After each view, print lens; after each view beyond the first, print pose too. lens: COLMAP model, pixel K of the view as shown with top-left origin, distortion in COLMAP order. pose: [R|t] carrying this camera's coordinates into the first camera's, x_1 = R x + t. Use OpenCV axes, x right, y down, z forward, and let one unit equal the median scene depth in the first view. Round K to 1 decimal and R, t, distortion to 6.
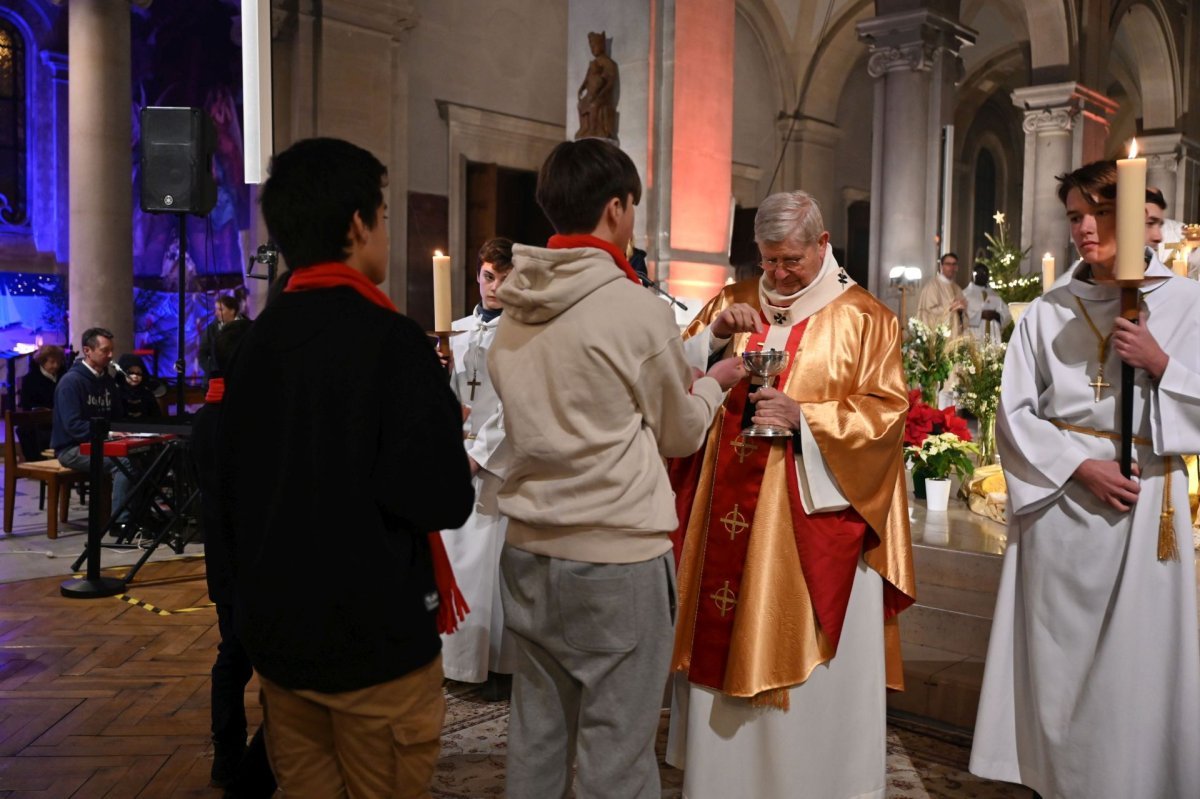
lens RADIAL K [[1122.4, 0, 593.4], [0, 1122.4, 401.4], [0, 0, 1]] dist [0.009544, 0.000000]
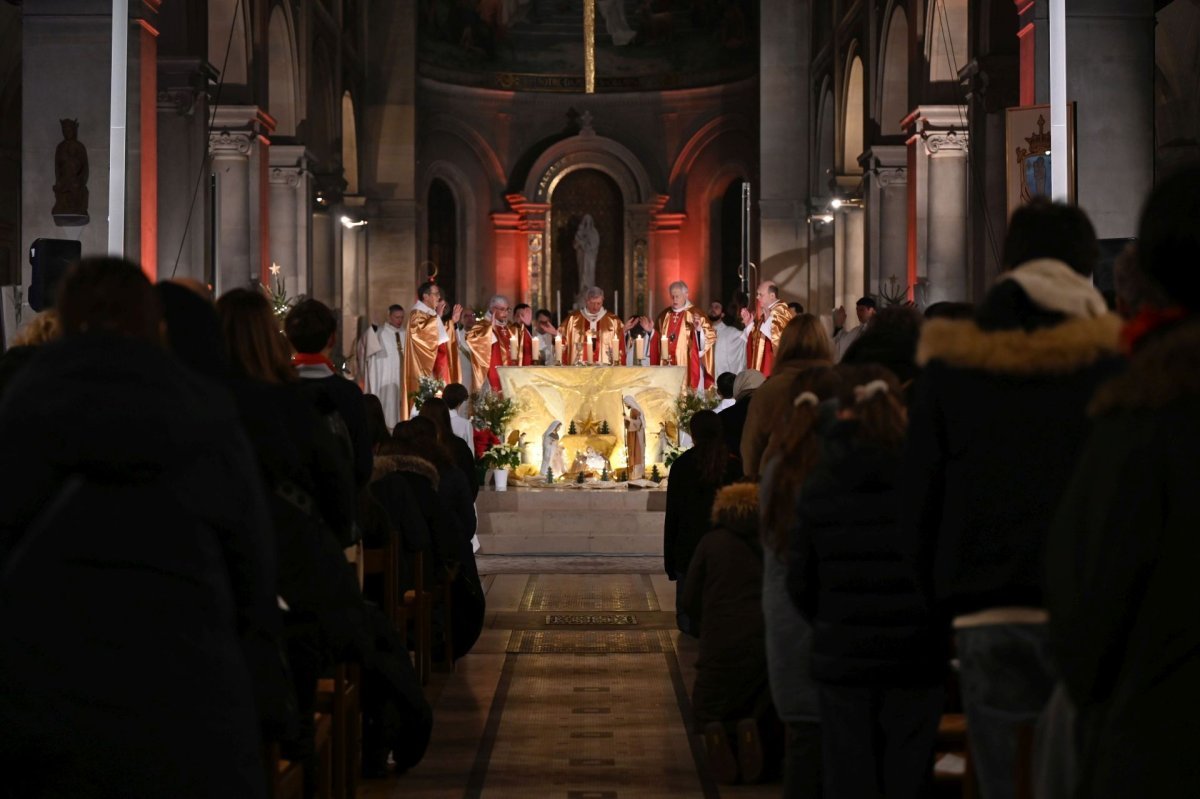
lens RADIAL K [[2411.0, 0, 599.8], [0, 2411.0, 404.3], [0, 0, 1]] dist [-0.006210, 0.000000]
pose [[0.736539, -0.022433, 0.676023, -0.867776], [0.054479, 0.998170, -0.026233, 0.030797], [-0.674198, 0.056150, 0.736413, -0.769433]]
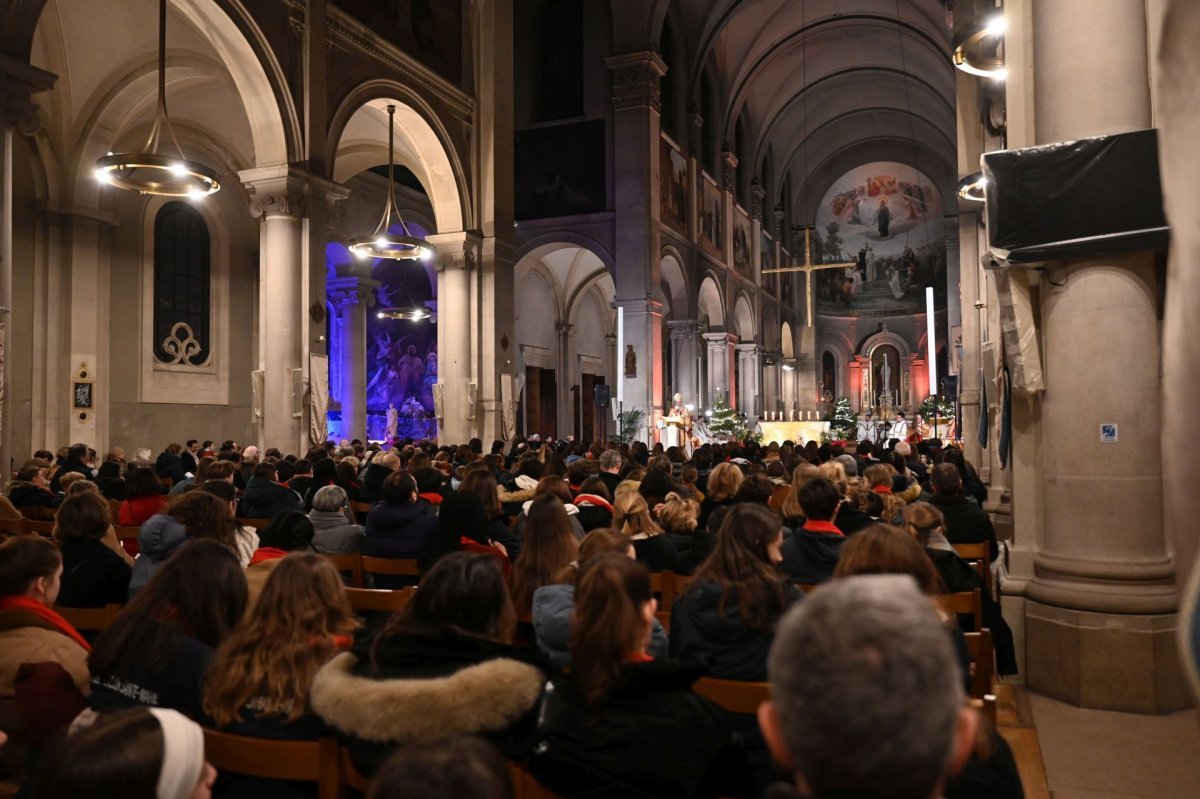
lens RADIAL K [[897.0, 0, 596.5], [0, 897.0, 401.5], [0, 0, 1]] dist [-0.009640, 0.003395]
pose [[0.940225, -0.014753, 0.340233, -0.741787], [0.044318, 0.995866, -0.079291, 0.045836], [-0.337657, 0.089630, 0.936992, -1.108930]]
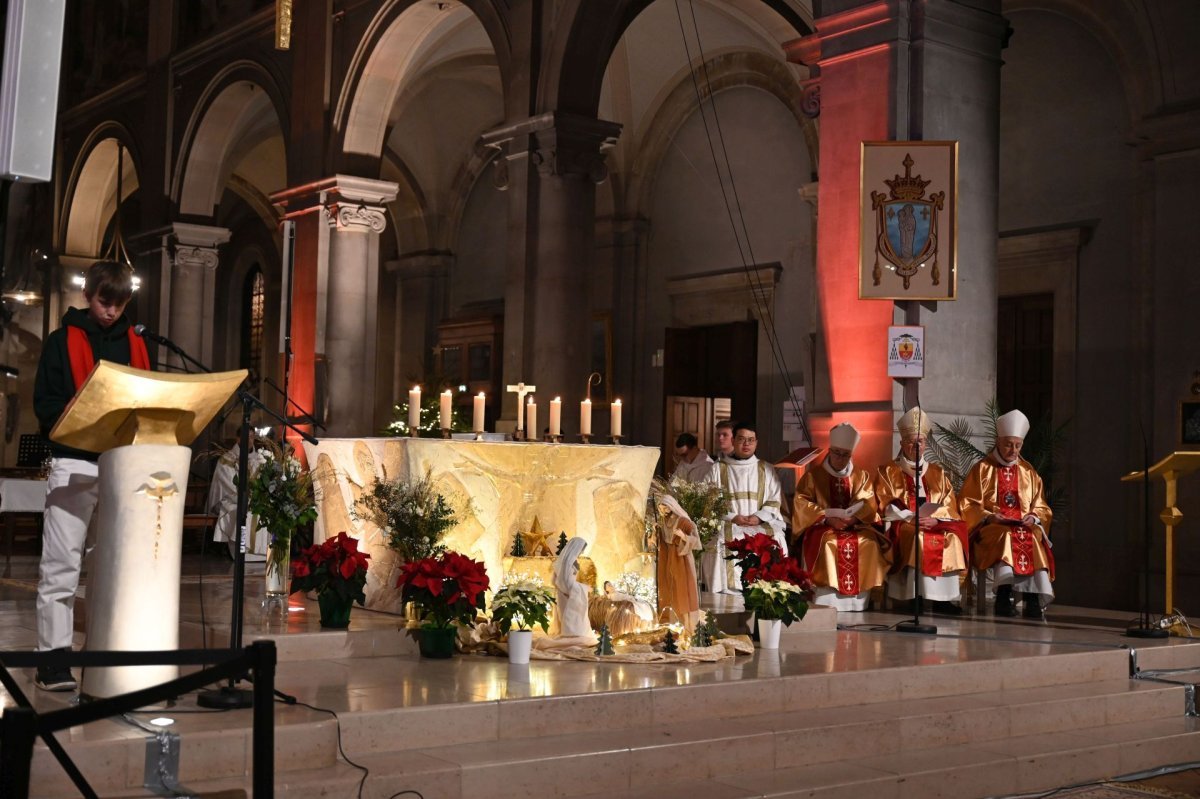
lens RADIAL K [[1557.2, 0, 601.6], [0, 1557.2, 403.9], [0, 0, 1]] dist [-0.006400, 0.000000]
pose [[0.180556, 0.031574, 0.983058, -0.399471], [0.037643, 0.998531, -0.038985, -0.027452], [-0.982844, 0.044044, 0.179102, 0.281771]]
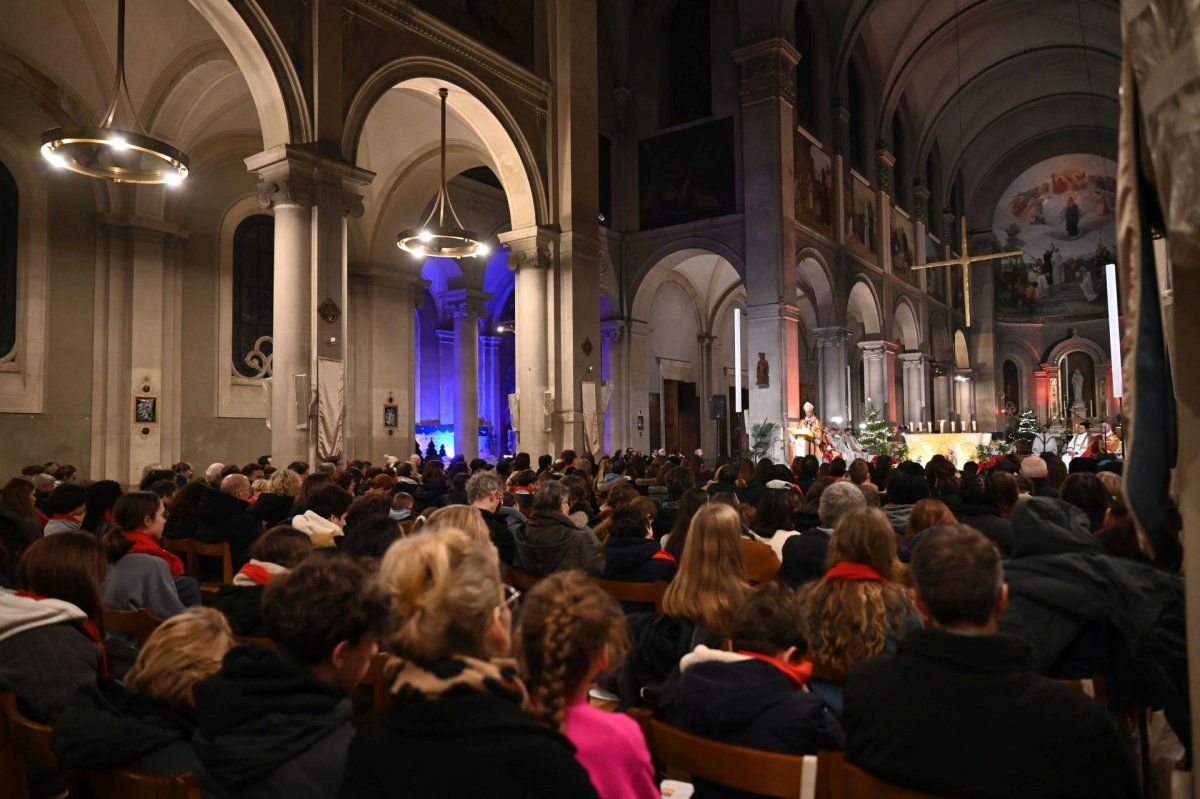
lens RADIAL K [[816.3, 0, 604.0], [0, 816.3, 407.9], [0, 0, 1]] dist [0.000569, 0.001586]
pose [[0.992195, -0.023374, 0.122486, -0.529222], [0.036093, 0.994060, -0.102672, 0.041965], [-0.119359, 0.106292, 0.987145, -0.902456]]
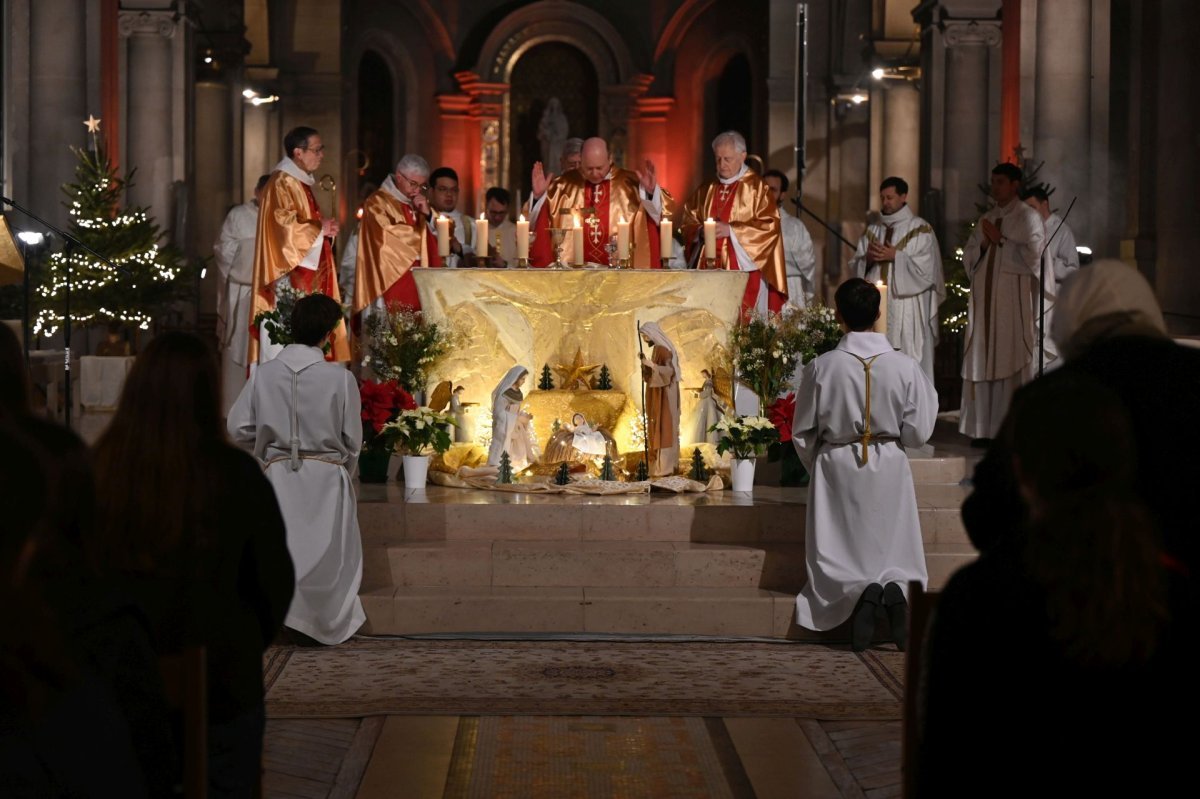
lens RADIAL K [[2411.0, 0, 600.4], [0, 2411.0, 397.0], [0, 0, 1]] dist [-0.006210, 0.000000]
pose [[0.724264, -0.036060, 0.688579, -0.404013], [0.046039, 0.998932, 0.003887, 0.007828], [-0.687984, 0.028886, 0.725151, -0.242849]]
